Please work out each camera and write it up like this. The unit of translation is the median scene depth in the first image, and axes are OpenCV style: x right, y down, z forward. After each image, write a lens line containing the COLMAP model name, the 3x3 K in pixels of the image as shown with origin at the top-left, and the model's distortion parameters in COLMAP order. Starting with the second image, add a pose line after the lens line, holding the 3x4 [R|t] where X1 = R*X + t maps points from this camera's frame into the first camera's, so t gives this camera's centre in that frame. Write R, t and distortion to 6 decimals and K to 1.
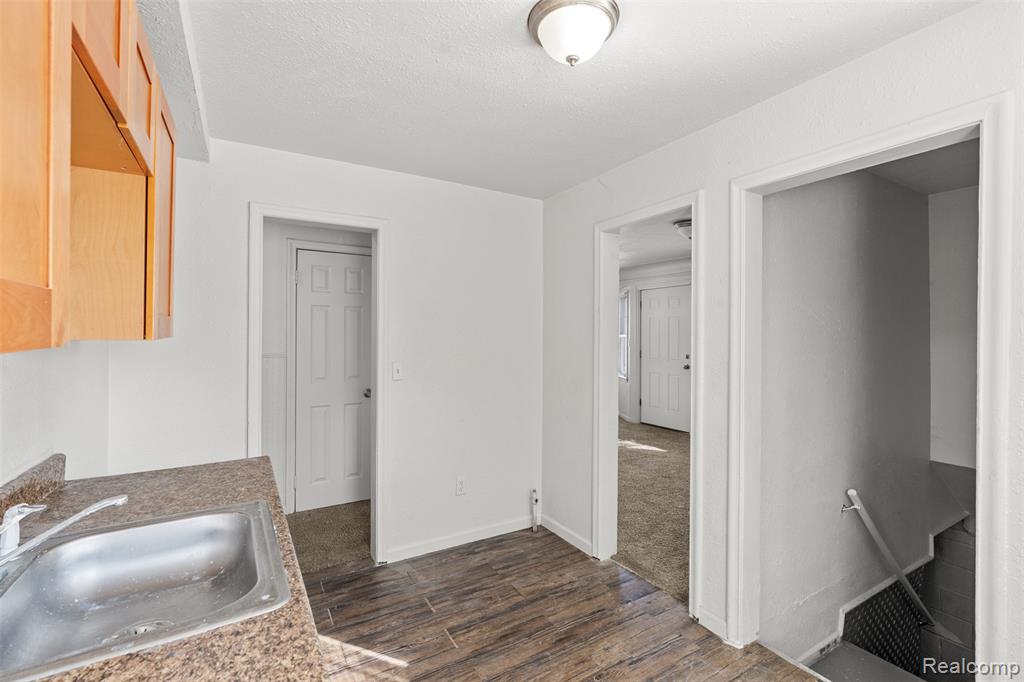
lens RADIAL K [[463.5, 0, 514.5], [0, 463.5, 333.1], [0, 0, 1]] dist [-0.004554, -0.000431]
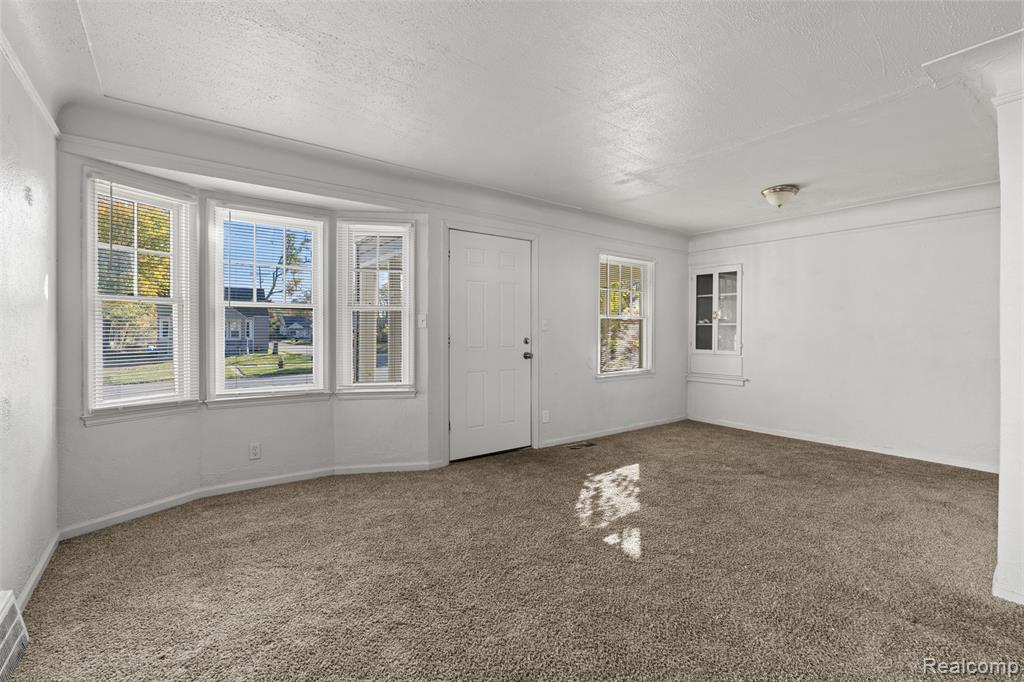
lens RADIAL K [[463.5, 0, 514.5], [0, 463.5, 333.1], [0, 0, 1]] dist [-0.004554, -0.000431]
pose [[-0.104177, -0.000559, 0.994559, -0.330648], [-0.004974, 0.999988, 0.000041, 0.038469], [-0.994546, -0.004942, -0.104179, 1.079097]]
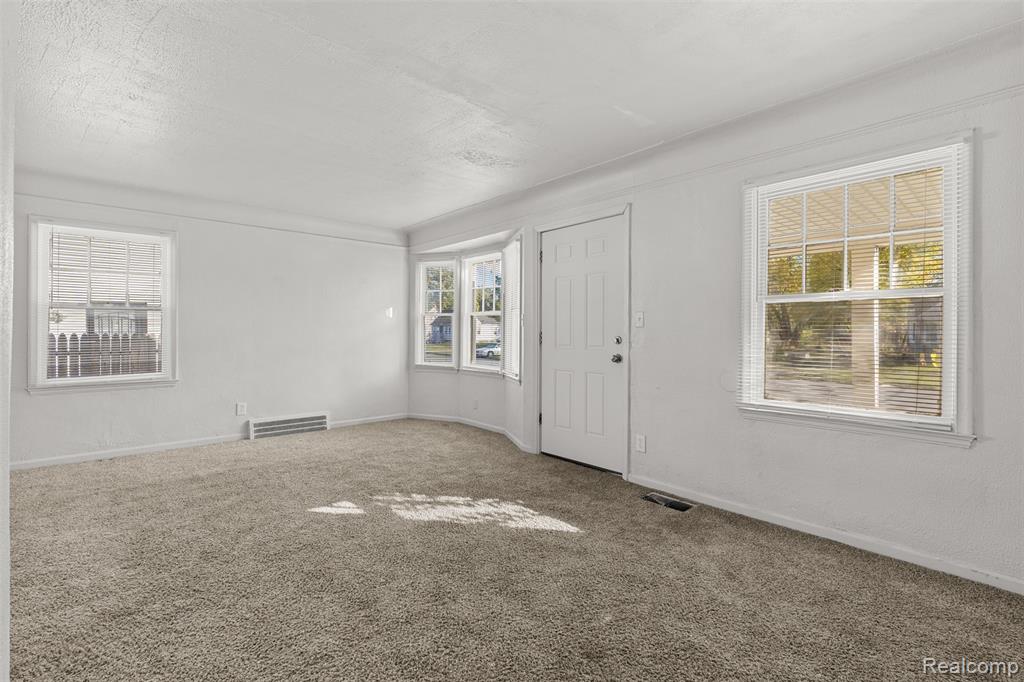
lens RADIAL K [[463.5, 0, 514.5], [0, 463.5, 333.1], [0, 0, 1]] dist [-0.004554, -0.000431]
pose [[0.983142, -0.000286, 0.182846, 0.141737], [-0.000679, 0.999986, 0.005216, 0.038511], [-0.182845, -0.005253, 0.983128, 0.456810]]
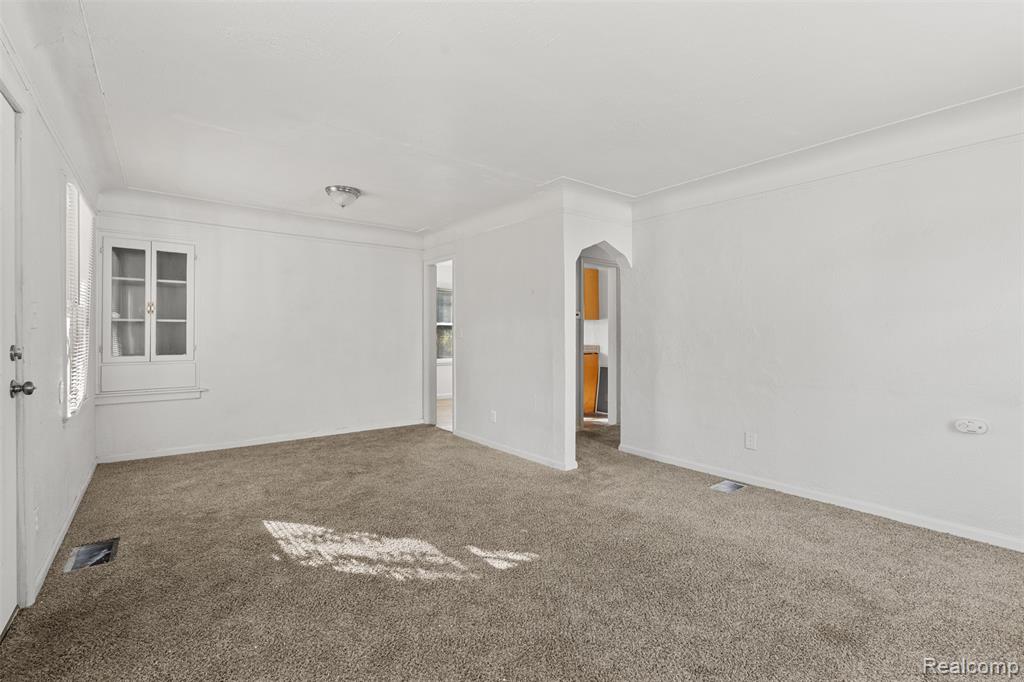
lens RADIAL K [[463.5, 0, 514.5], [0, 463.5, 333.1], [0, 0, 1]] dist [-0.004554, -0.000431]
pose [[-0.992835, -0.001534, -0.119486, 0.092900], [-0.001337, 0.999998, -0.001731, 0.037750], [0.119488, -0.001558, -0.992834, 1.311633]]
